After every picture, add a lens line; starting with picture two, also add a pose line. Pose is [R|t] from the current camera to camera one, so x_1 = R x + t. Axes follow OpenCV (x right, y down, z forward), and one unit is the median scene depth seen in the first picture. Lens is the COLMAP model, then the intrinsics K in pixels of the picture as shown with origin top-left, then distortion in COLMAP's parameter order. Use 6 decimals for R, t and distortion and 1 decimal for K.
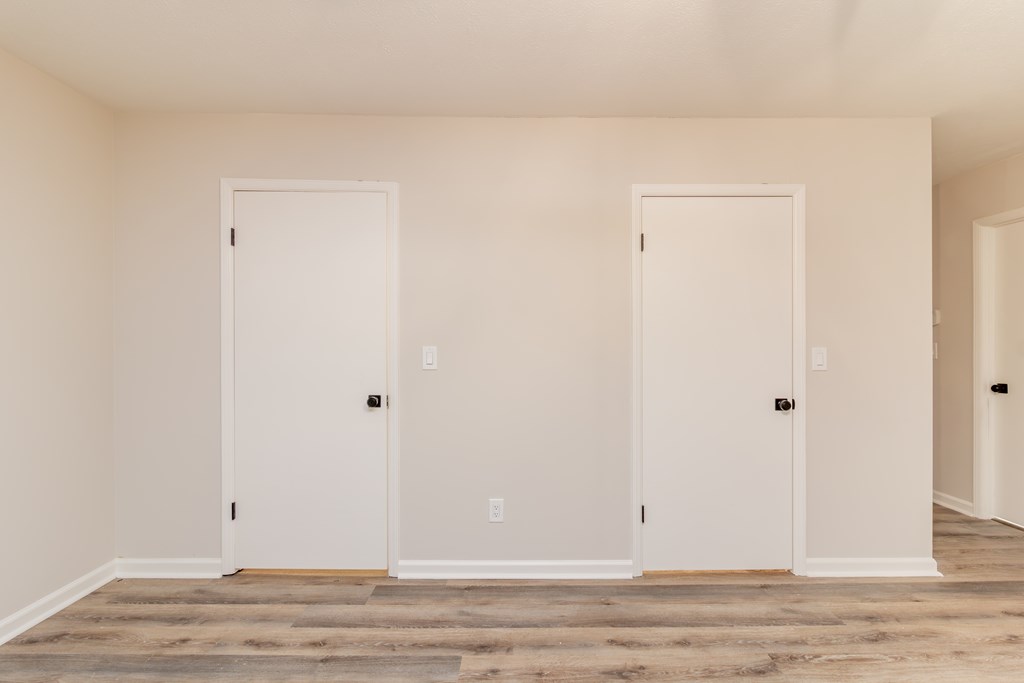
lens RADIAL K [[477.3, 0, 520.4], [0, 477.3, 340.0], [0, 0, 1]] dist [-0.001302, -0.001009]
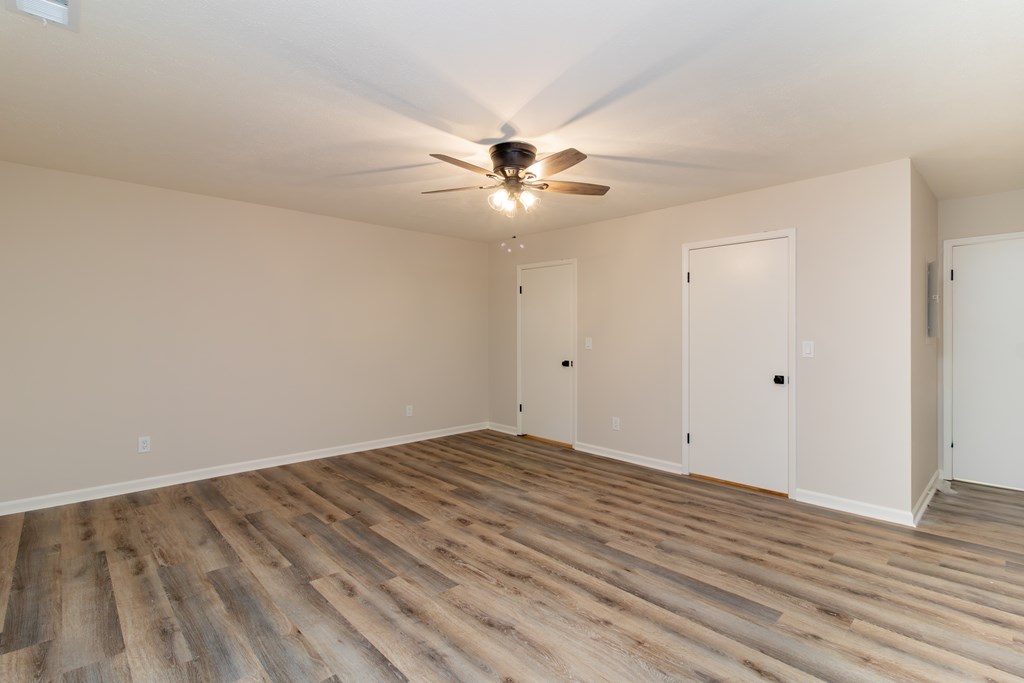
lens RADIAL K [[477.3, 0, 515.0], [0, 477.3, 333.1], [0, 0, 1]] dist [-0.001302, -0.001009]
pose [[0.682881, 0.002456, -0.730525, 1.078798], [-0.004595, 0.999989, -0.000933, -0.002359], [0.730515, 0.003994, 0.682885, -0.605732]]
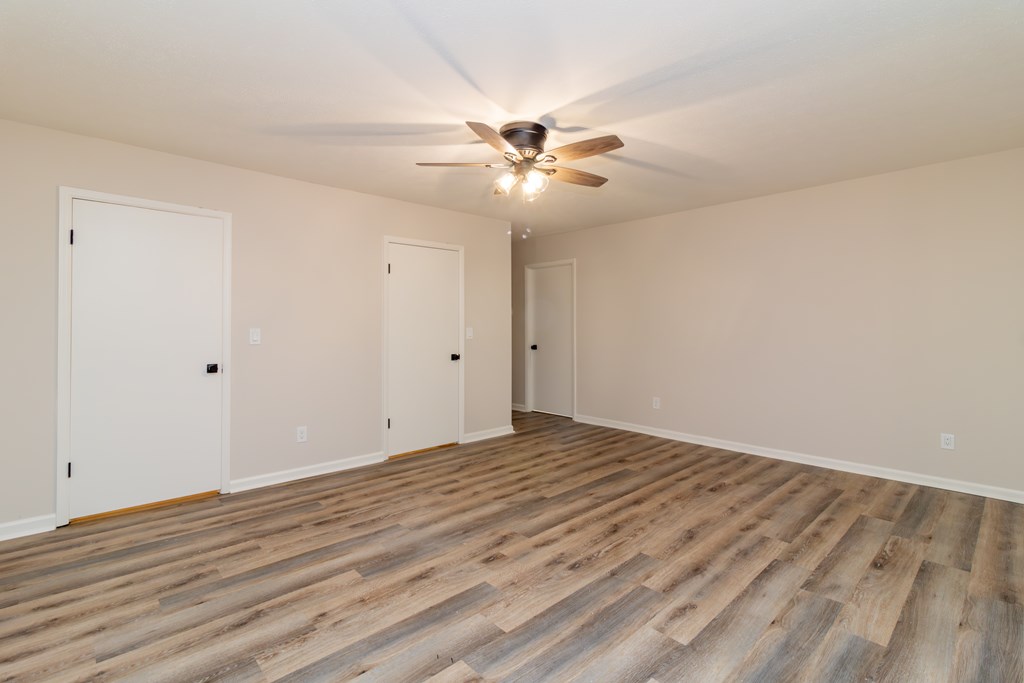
lens RADIAL K [[477.3, 0, 518.6], [0, 477.3, 320.3], [0, 0, 1]] dist [-0.001302, -0.001009]
pose [[0.732229, 0.005457, 0.681037, -0.598243], [0.000954, 0.999959, -0.009038, 0.001790], [-0.681058, 0.007267, 0.732194, -0.619161]]
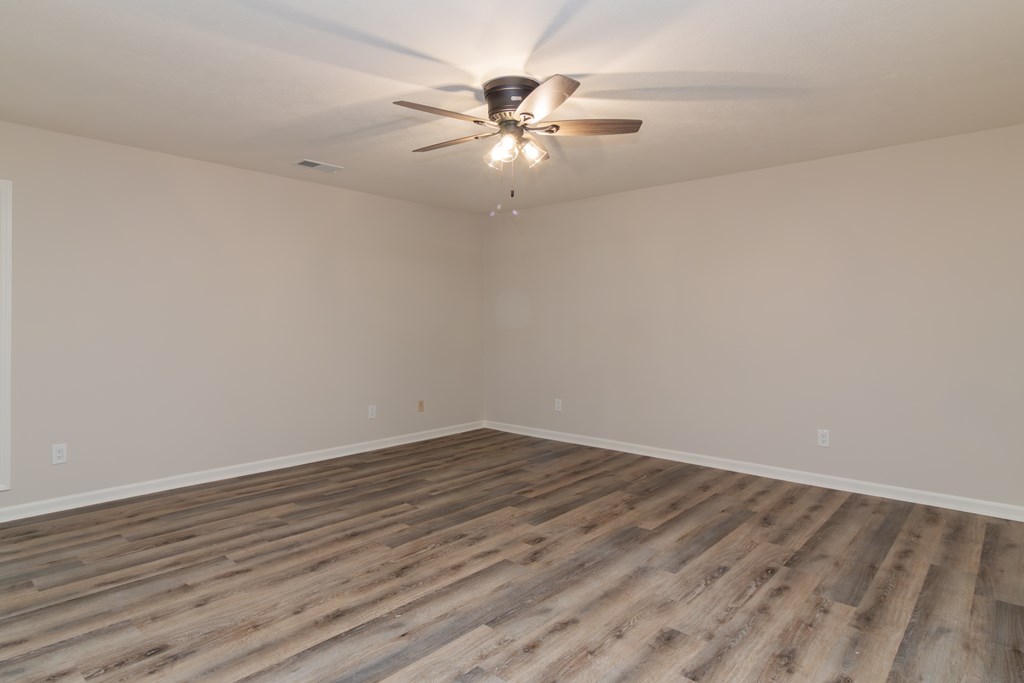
lens RADIAL K [[572.2, 0, 489.2], [0, 572.2, 327.7], [0, 0, 1]] dist [0.001177, -0.003005]
pose [[-0.684241, 0.012542, -0.729148, 1.065614], [-0.000150, 0.999850, 0.017338, -0.002634], [0.729256, 0.011973, -0.684136, 0.966465]]
